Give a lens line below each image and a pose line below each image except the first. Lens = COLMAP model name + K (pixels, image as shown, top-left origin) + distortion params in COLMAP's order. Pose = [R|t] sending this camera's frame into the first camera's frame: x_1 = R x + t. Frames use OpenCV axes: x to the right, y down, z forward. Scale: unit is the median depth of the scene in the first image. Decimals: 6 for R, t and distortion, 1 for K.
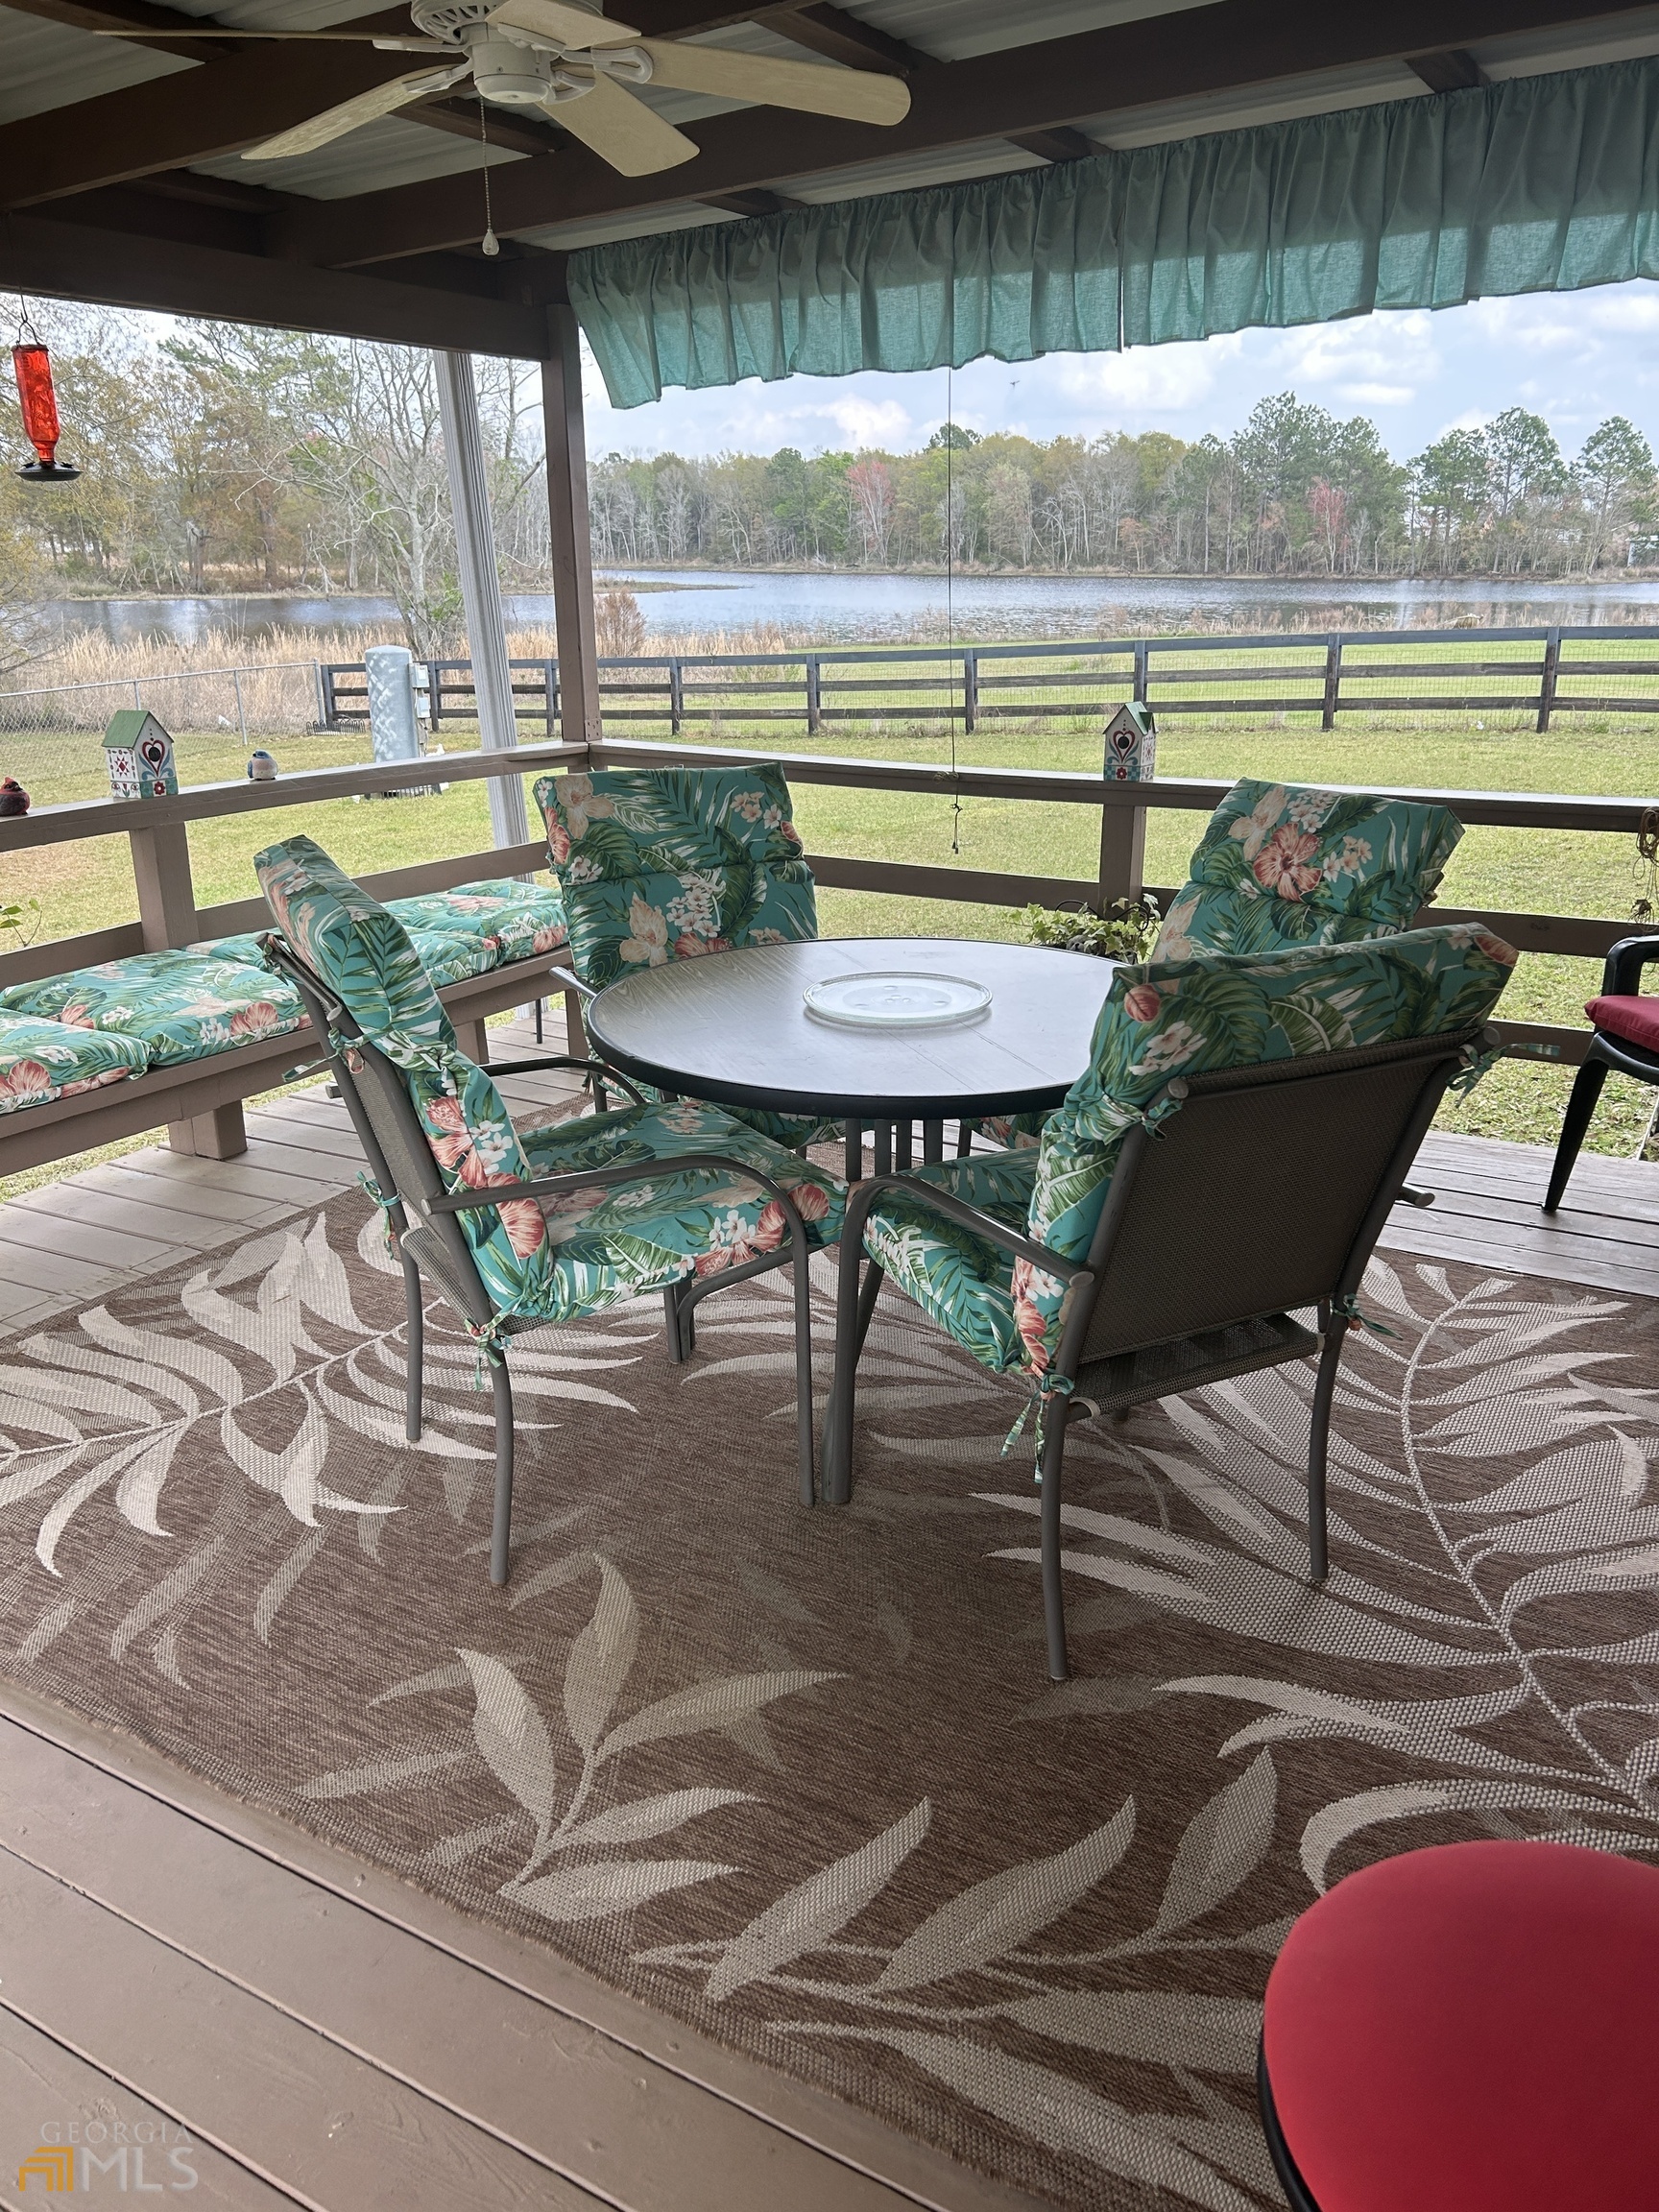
lens RADIAL K [[1646.4, 0, 827.3], [0, 1646.4, 1116.6], [0, 0, 1]] dist [0.035535, -0.048643]
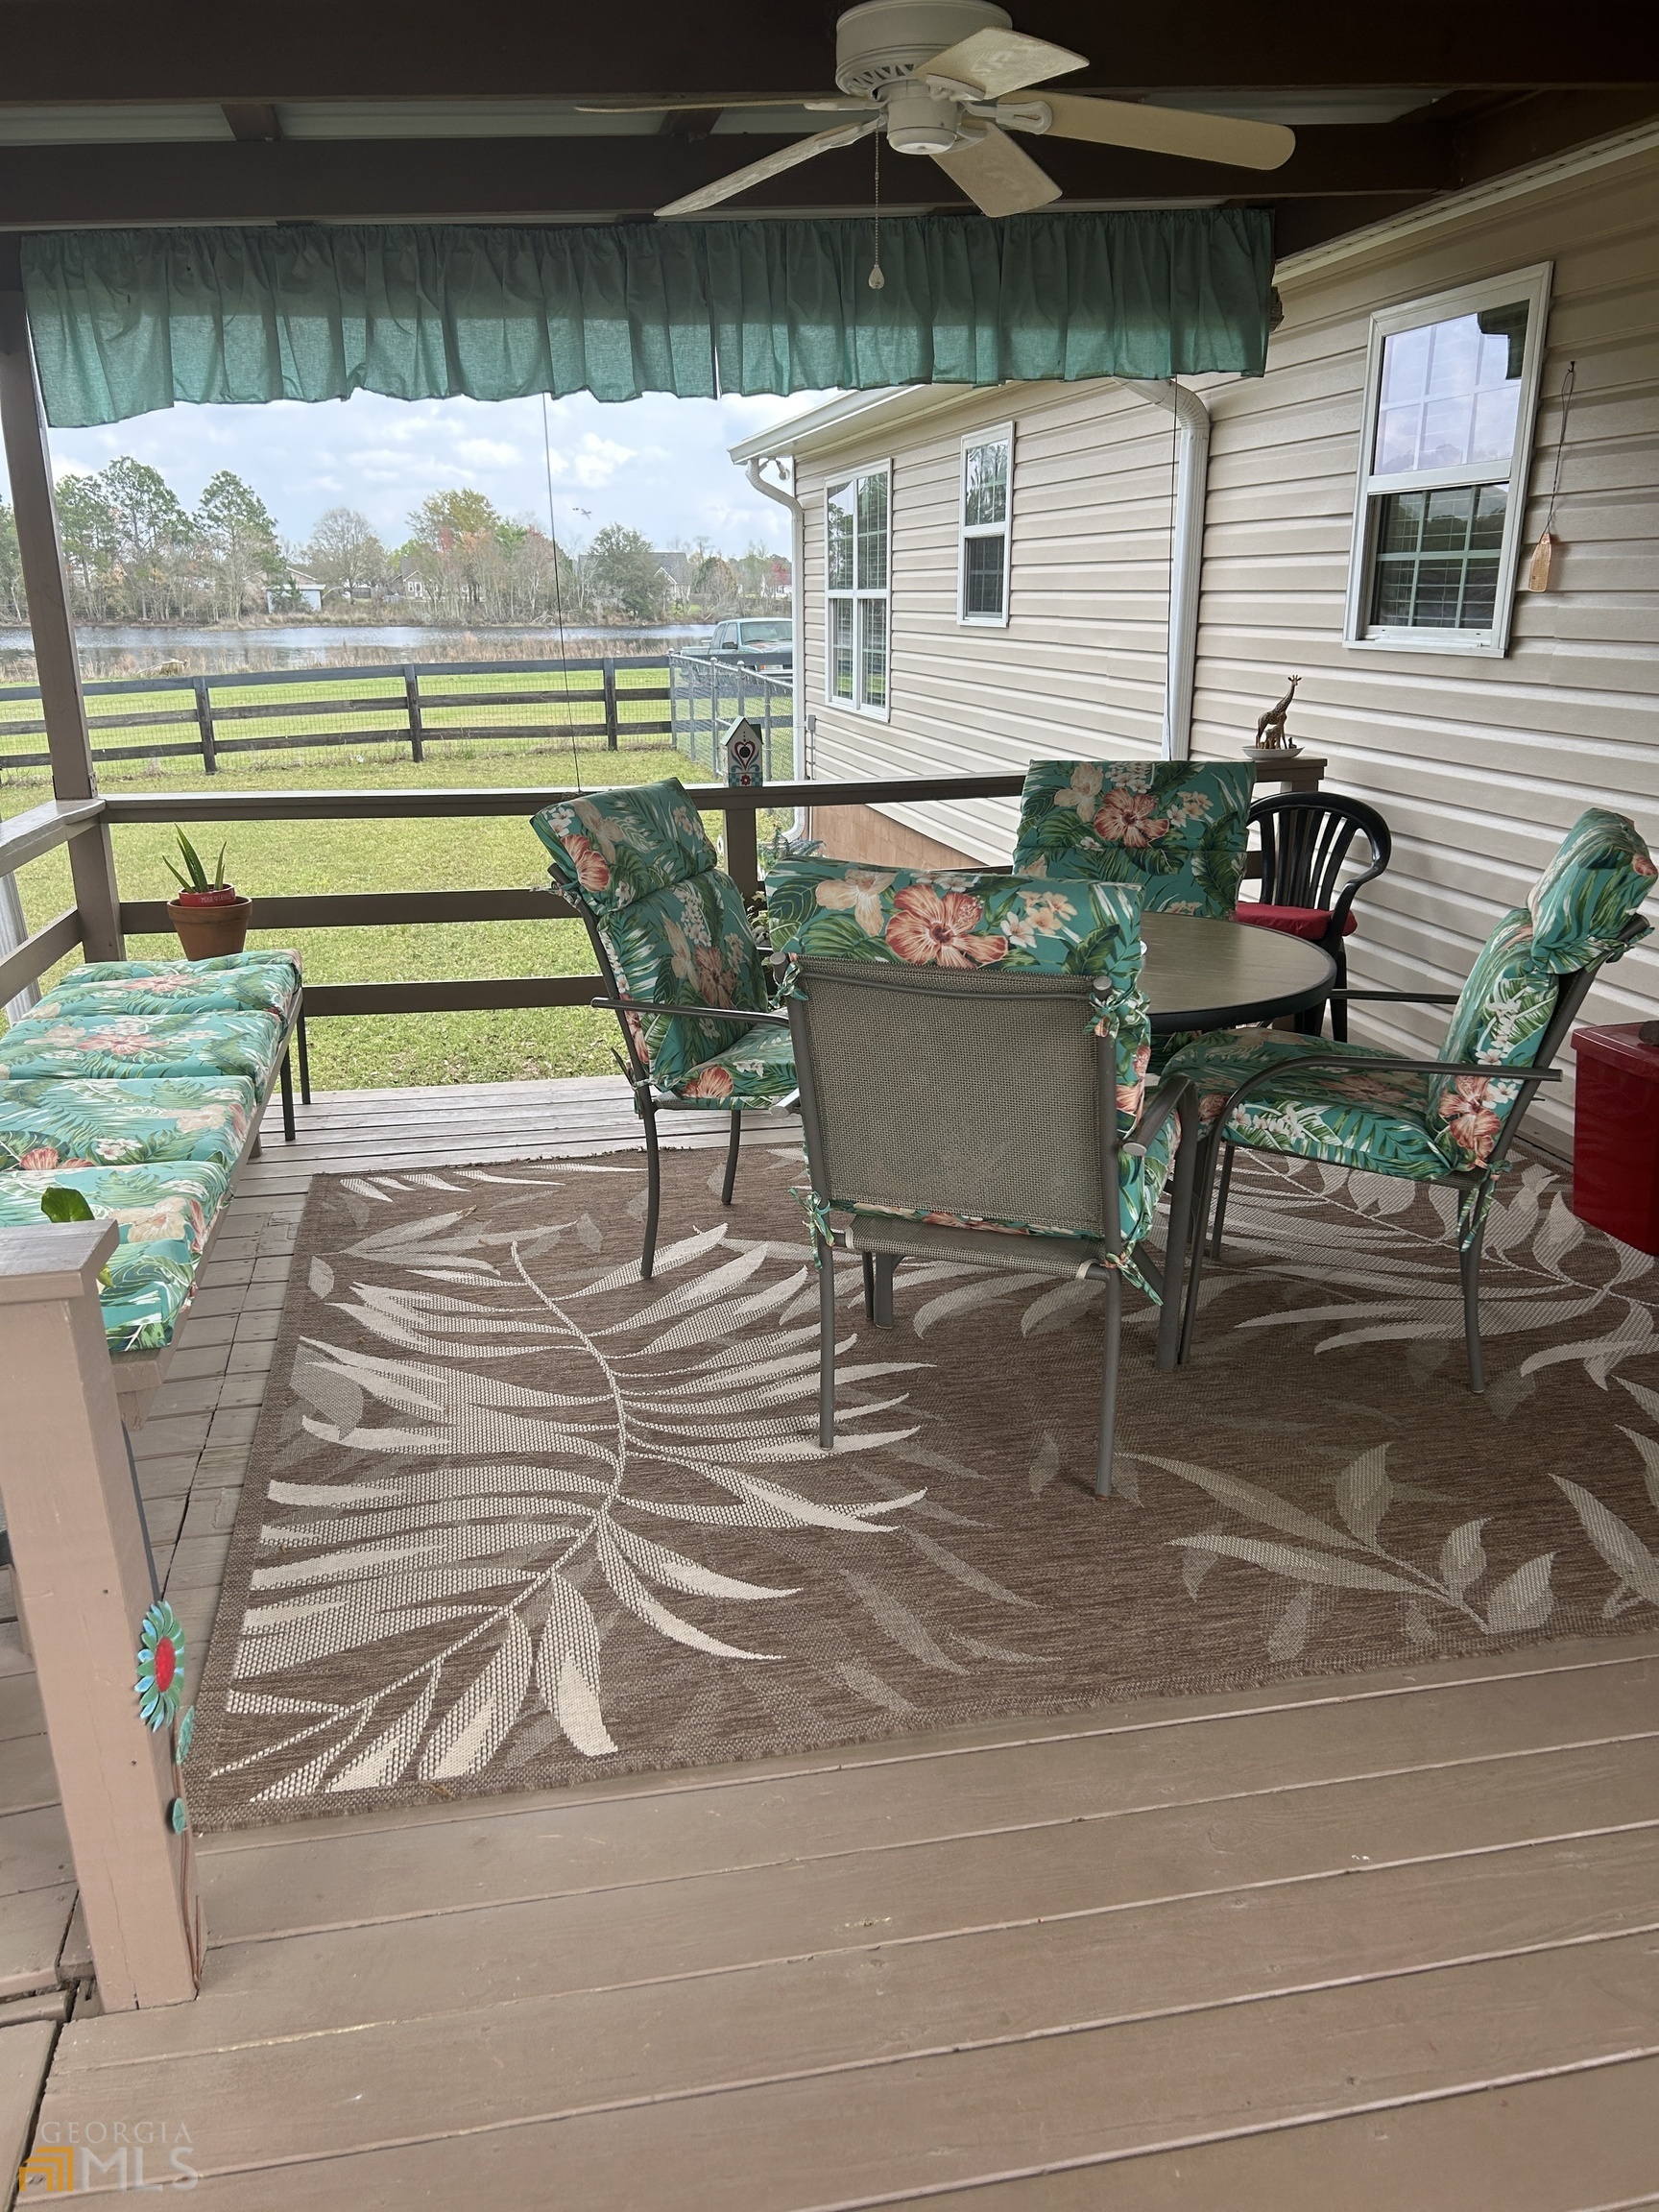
lens RADIAL K [[1646.4, 0, 827.3], [0, 1646.4, 1116.6], [0, 0, 1]] dist [0.035535, -0.048643]
pose [[0.745107, -0.200359, 0.636138, -0.712963], [0.216415, 0.974832, 0.053548, -0.045477], [-0.630856, 0.097771, 0.769715, 0.178914]]
